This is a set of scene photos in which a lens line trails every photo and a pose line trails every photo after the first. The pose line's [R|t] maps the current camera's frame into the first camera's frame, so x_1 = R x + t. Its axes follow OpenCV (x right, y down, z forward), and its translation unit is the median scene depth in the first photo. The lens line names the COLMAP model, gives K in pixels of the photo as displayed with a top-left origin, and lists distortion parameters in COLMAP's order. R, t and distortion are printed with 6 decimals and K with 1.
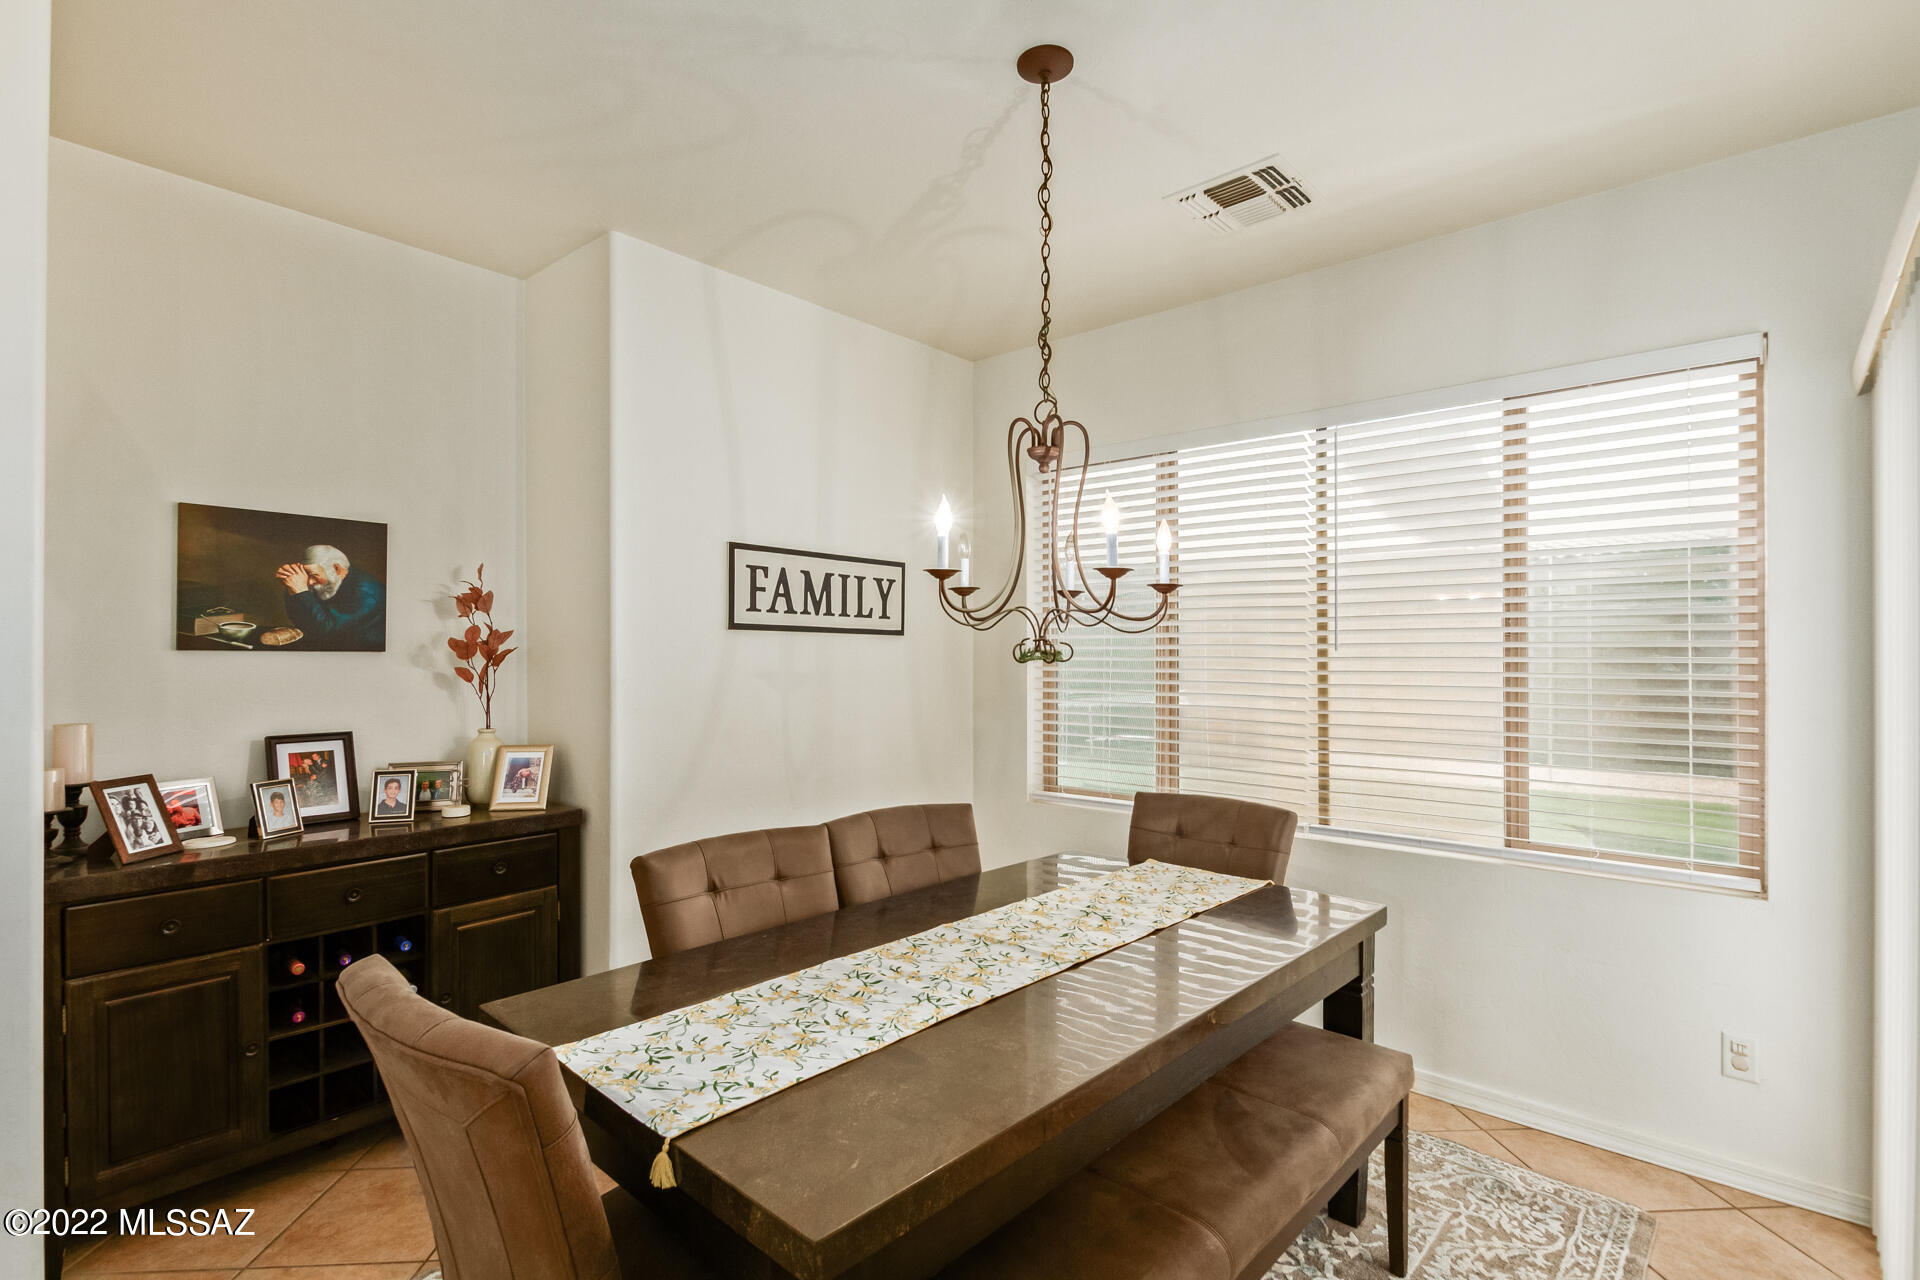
lens RADIAL K [[896.3, 0, 950.0], [0, 896.3, 640.0], [0, 0, 1]] dist [-0.017990, -0.000052]
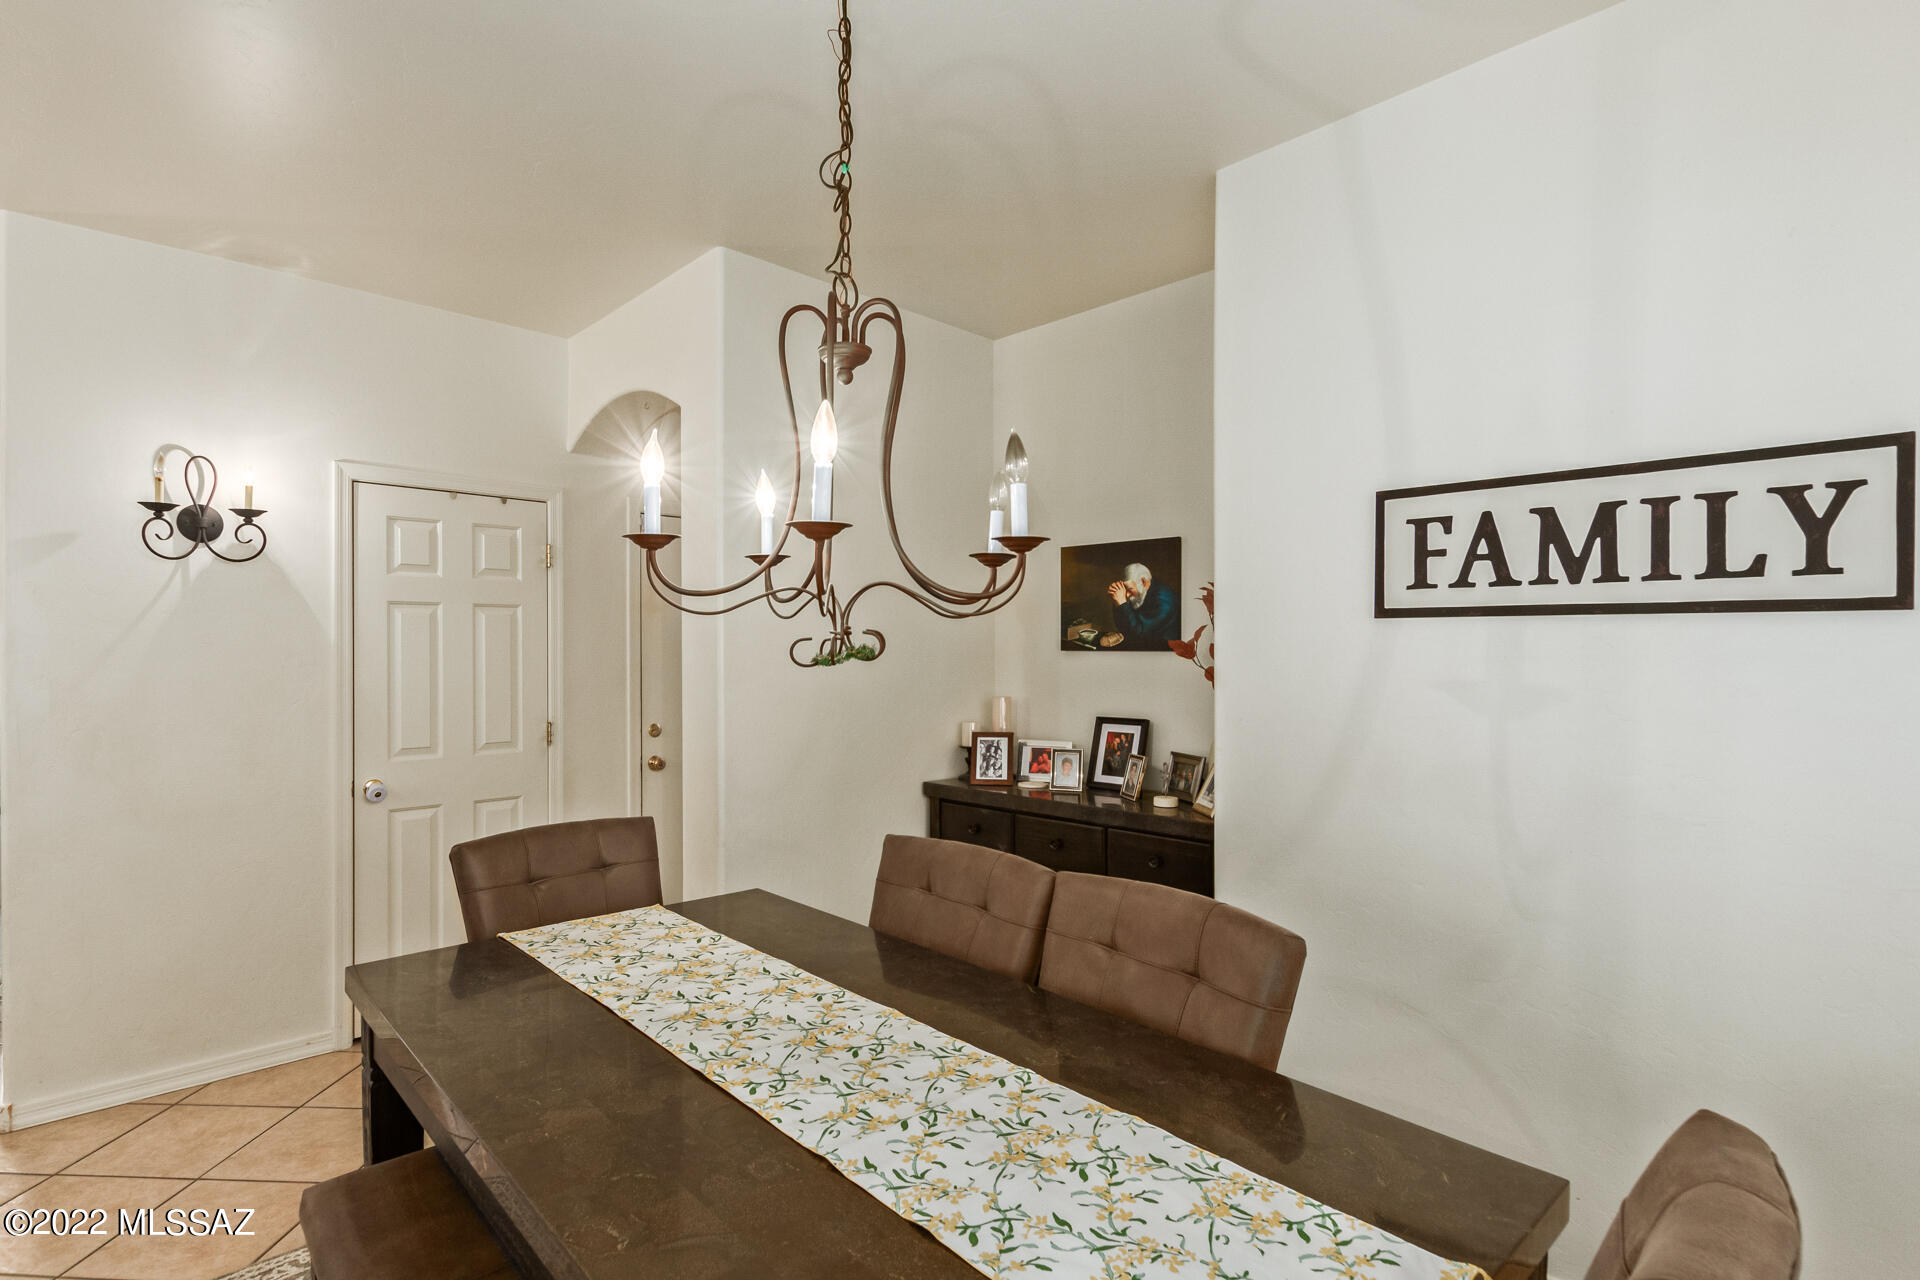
lens RADIAL K [[926.5, 0, 937.0], [0, 926.5, 657.6], [0, 0, 1]] dist [0.001954, 0.002113]
pose [[-0.068249, 0.001006, -0.997668, 0.572676], [0.008921, 0.999960, 0.000398, 0.018393], [0.997628, -0.008873, -0.068255, 0.817513]]
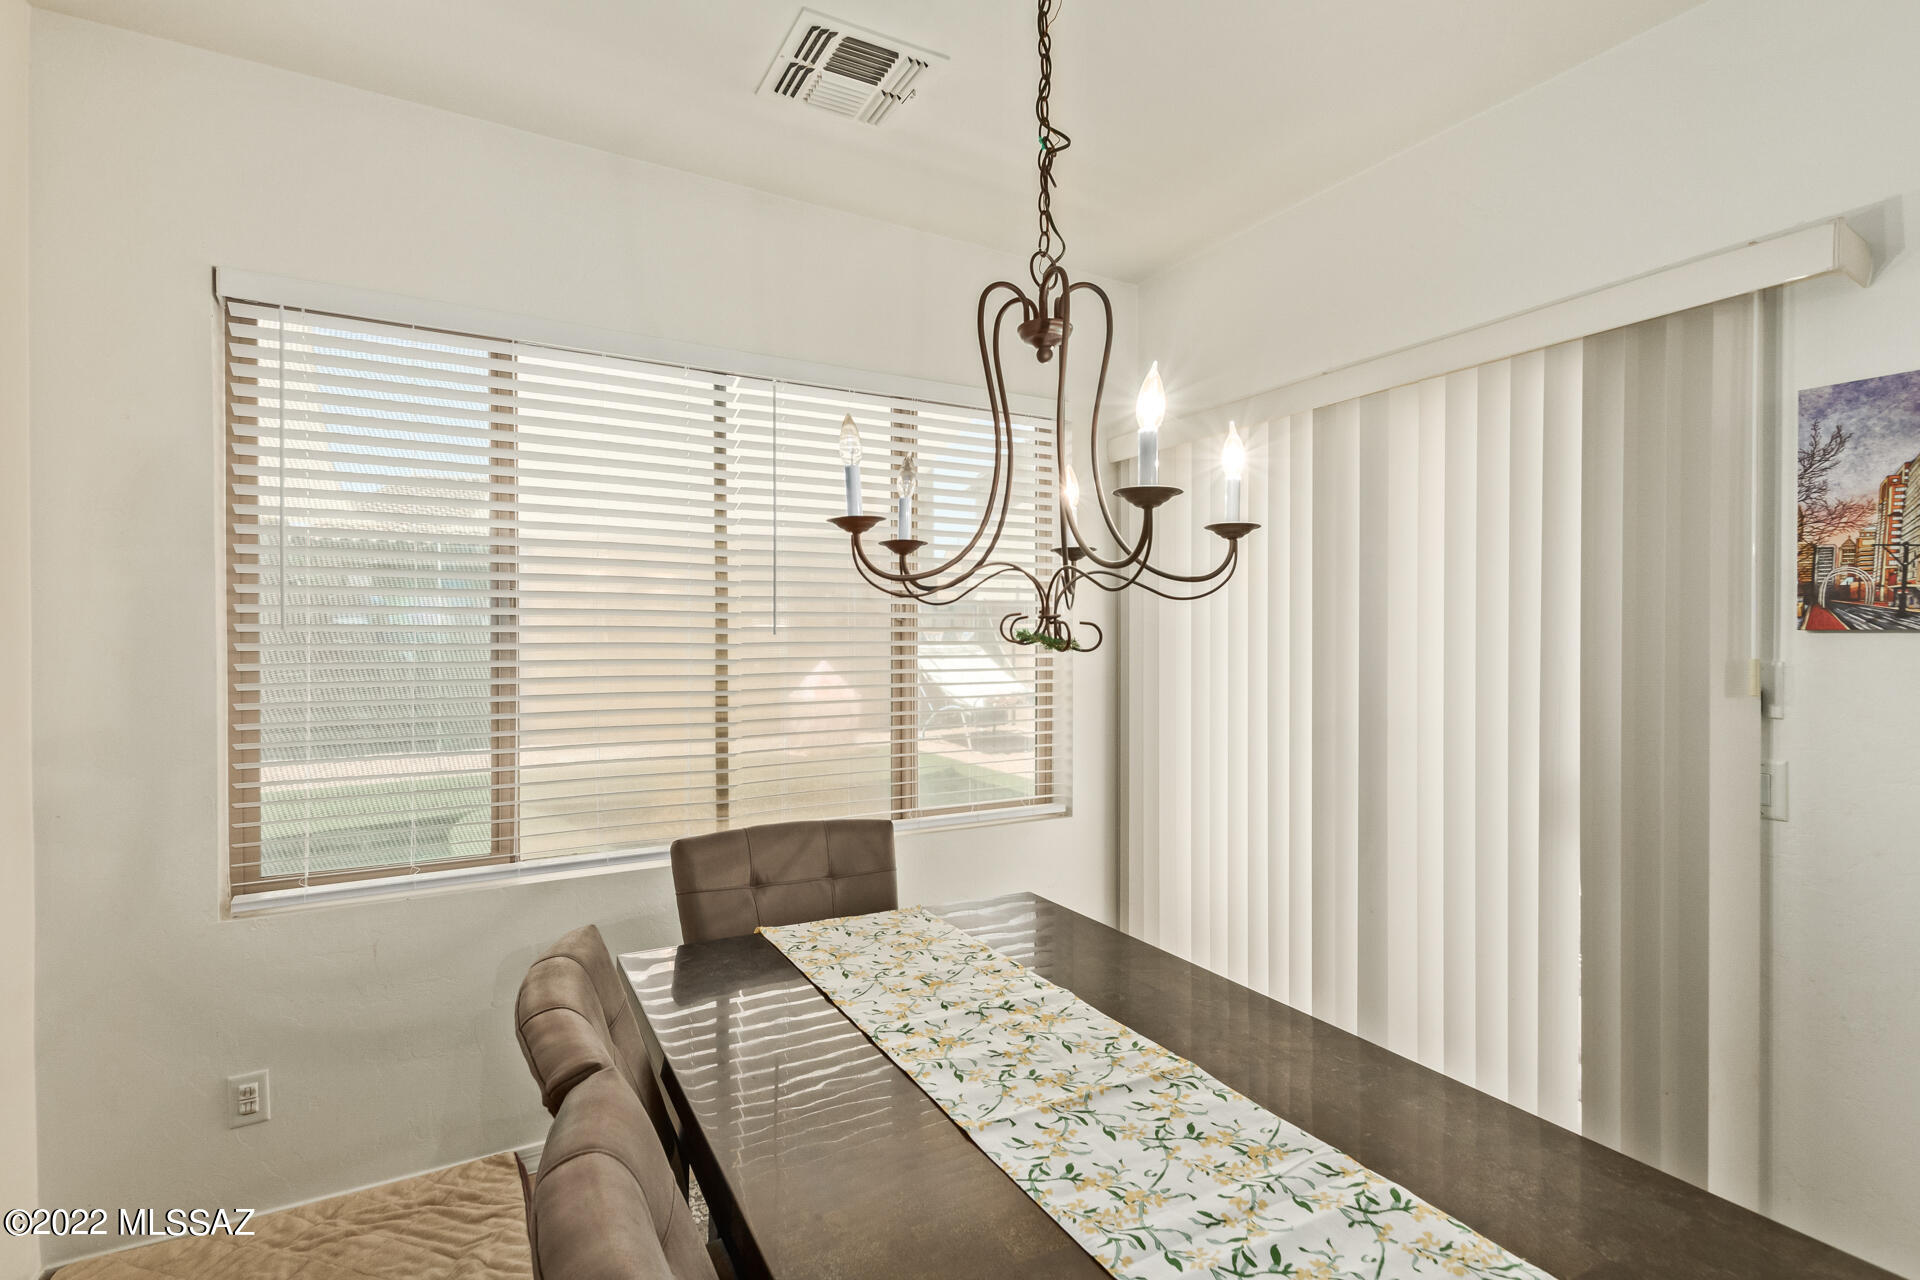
lens RADIAL K [[926.5, 0, 959.4], [0, 926.5, 643.3], [0, 0, 1]] dist [0.001954, 0.002113]
pose [[0.321379, -0.003154, 0.946946, -0.397044], [-0.009634, 0.999932, 0.006600, 0.018794], [-0.946902, -0.011244, 0.321326, 0.621118]]
